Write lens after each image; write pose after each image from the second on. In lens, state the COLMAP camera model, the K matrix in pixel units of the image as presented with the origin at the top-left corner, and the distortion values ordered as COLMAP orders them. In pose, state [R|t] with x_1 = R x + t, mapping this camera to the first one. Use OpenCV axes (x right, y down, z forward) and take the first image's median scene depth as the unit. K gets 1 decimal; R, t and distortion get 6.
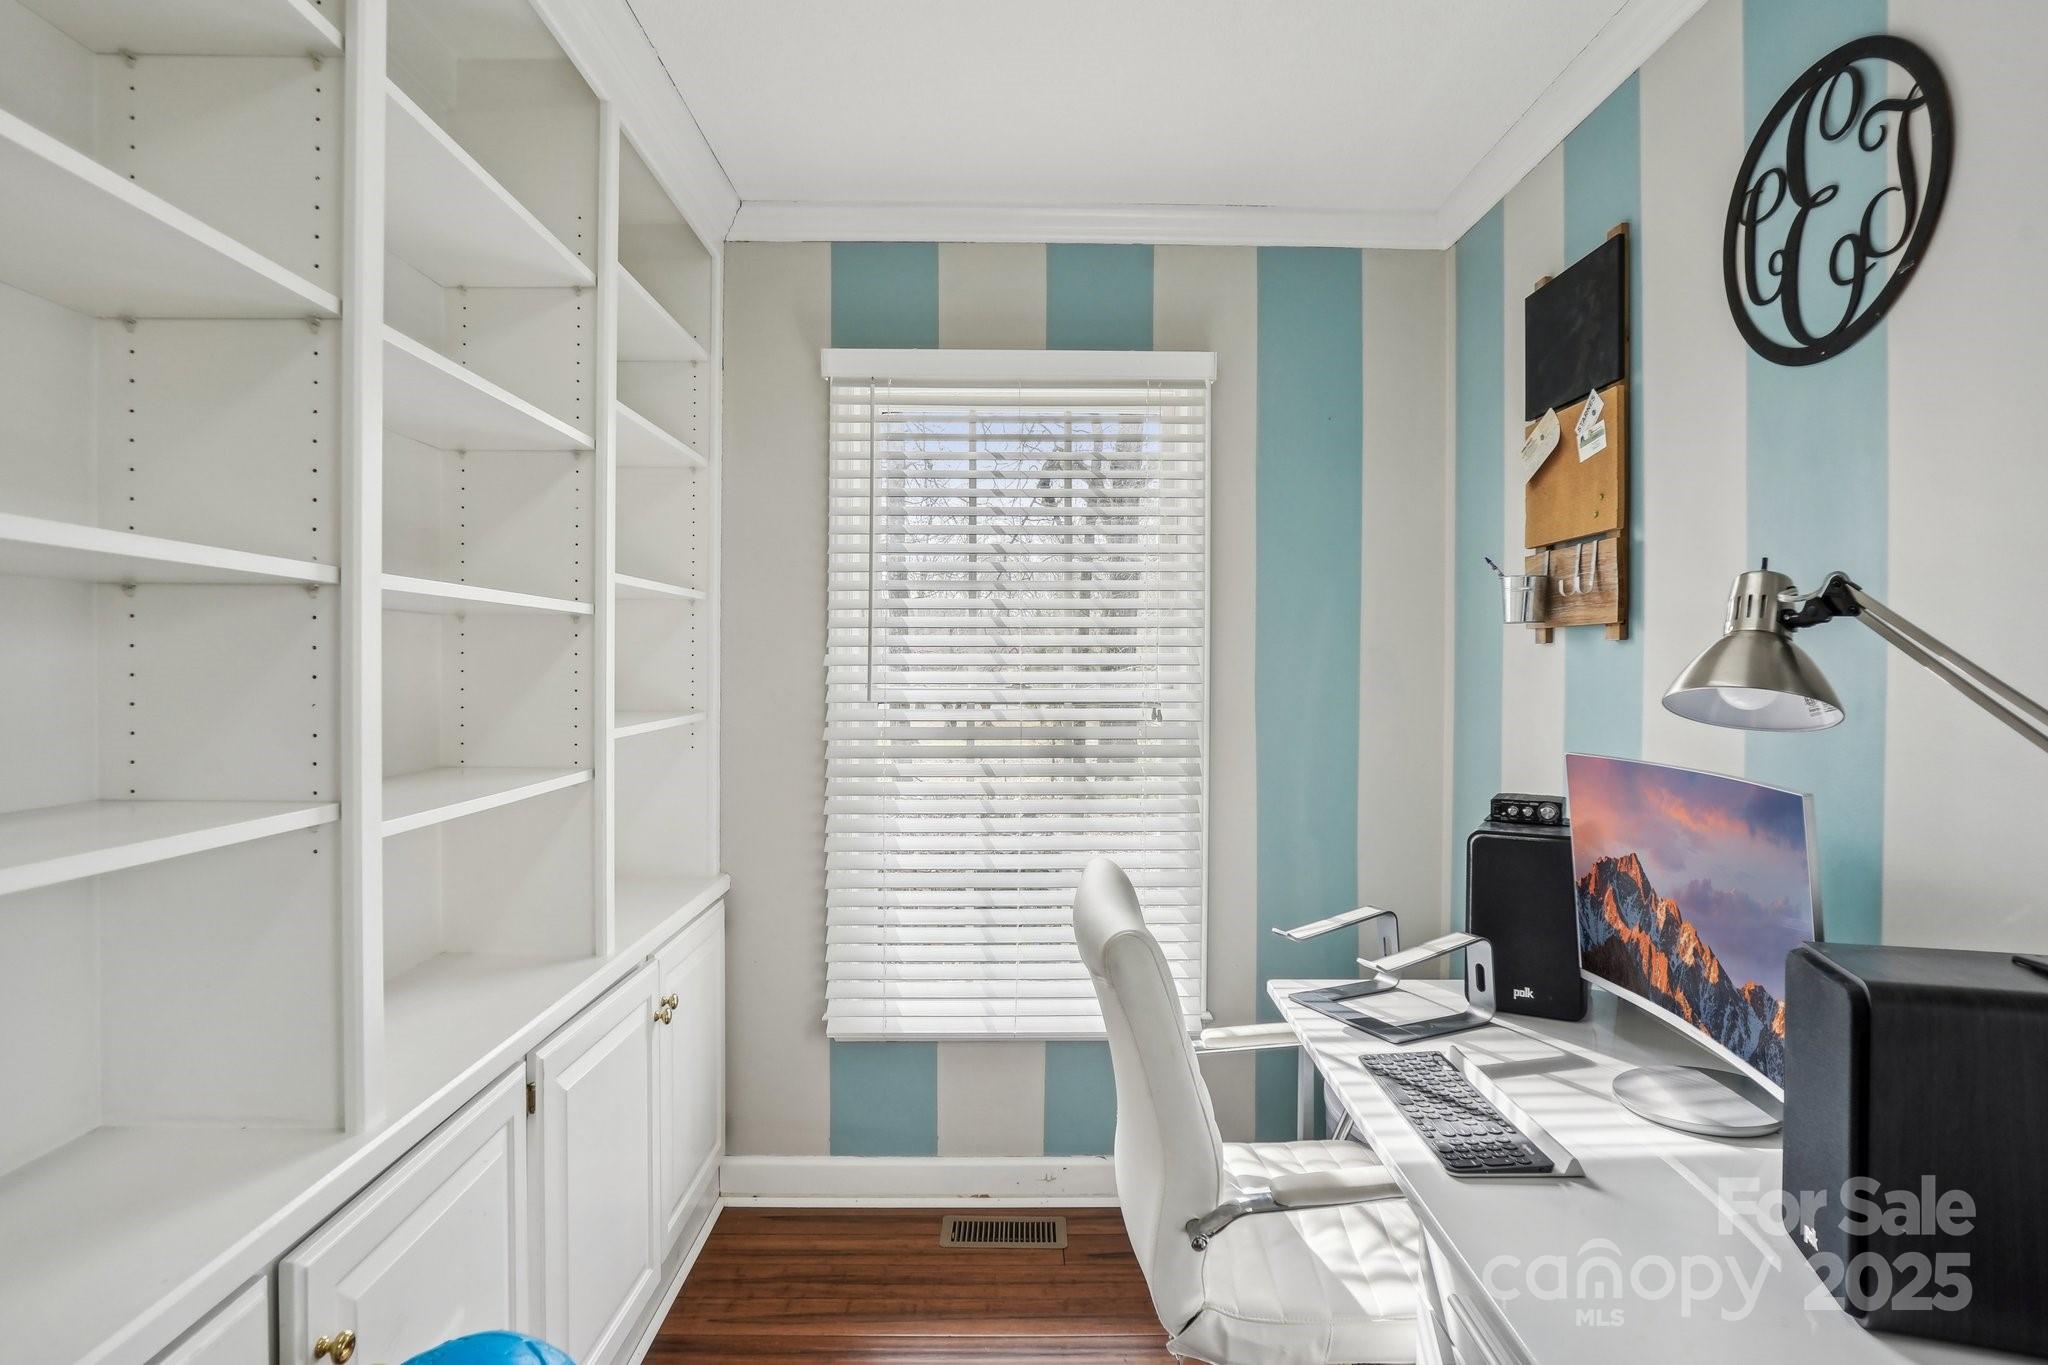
lens RADIAL K [[1096.2, 0, 1032.6], [0, 1096.2, 672.3], [0, 0, 1]] dist [-0.050499, 0.023359]
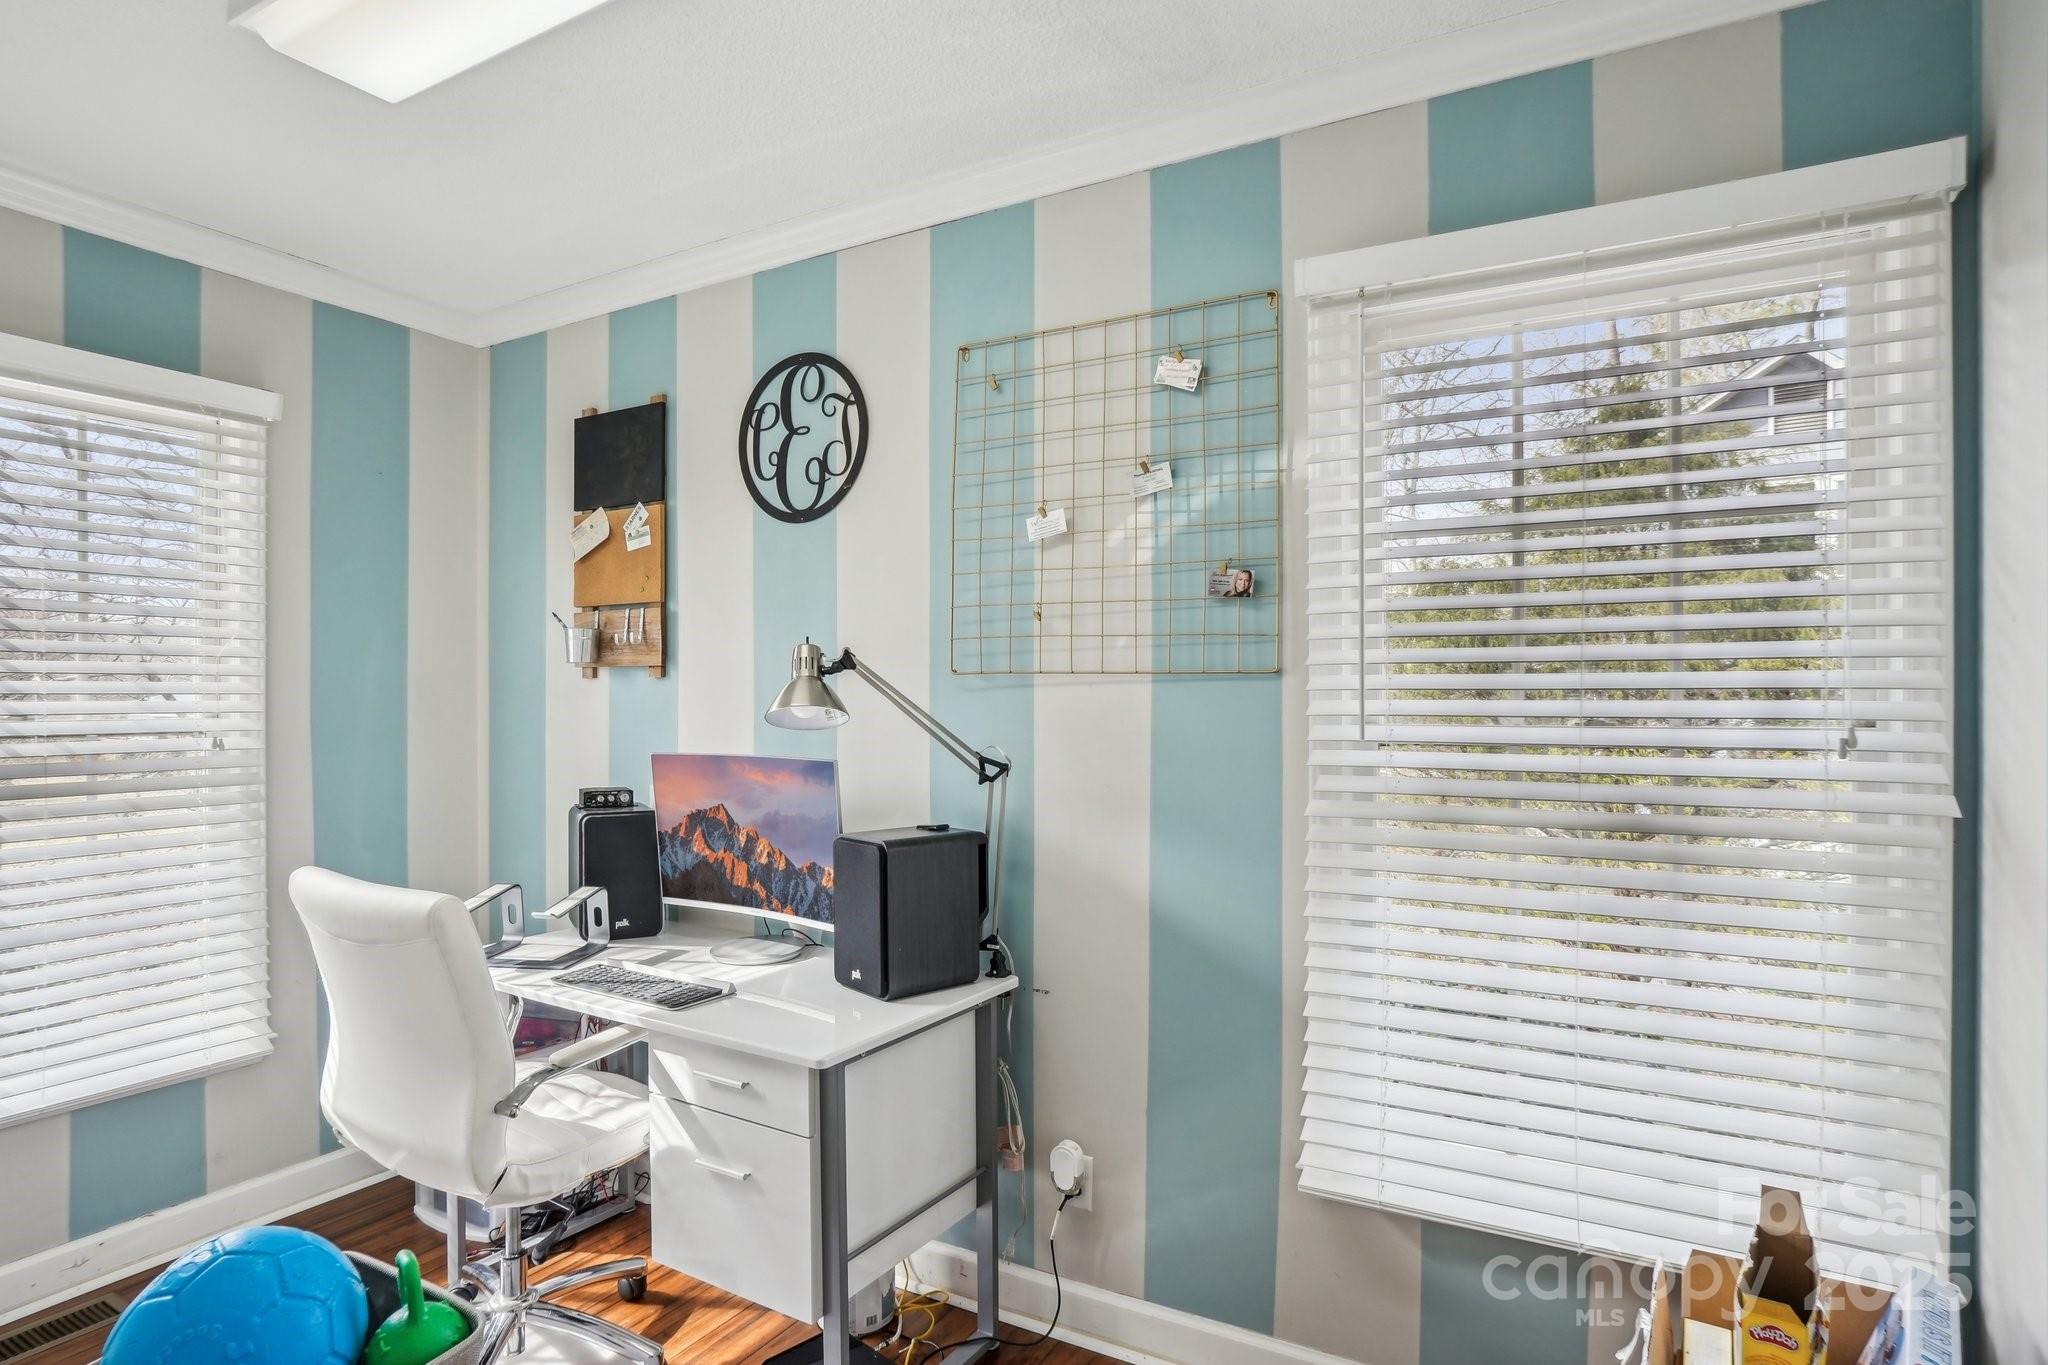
lens RADIAL K [[1091.8, 0, 1025.8], [0, 1091.8, 676.3], [0, 0, 1]] dist [-0.029367, 0.002807]
pose [[0.518015, 0.013287, 0.855268, -0.570735], [0.006764, 0.999784, -0.019629, 0.001498], [-0.855345, 0.015953, 0.517814, -0.234115]]
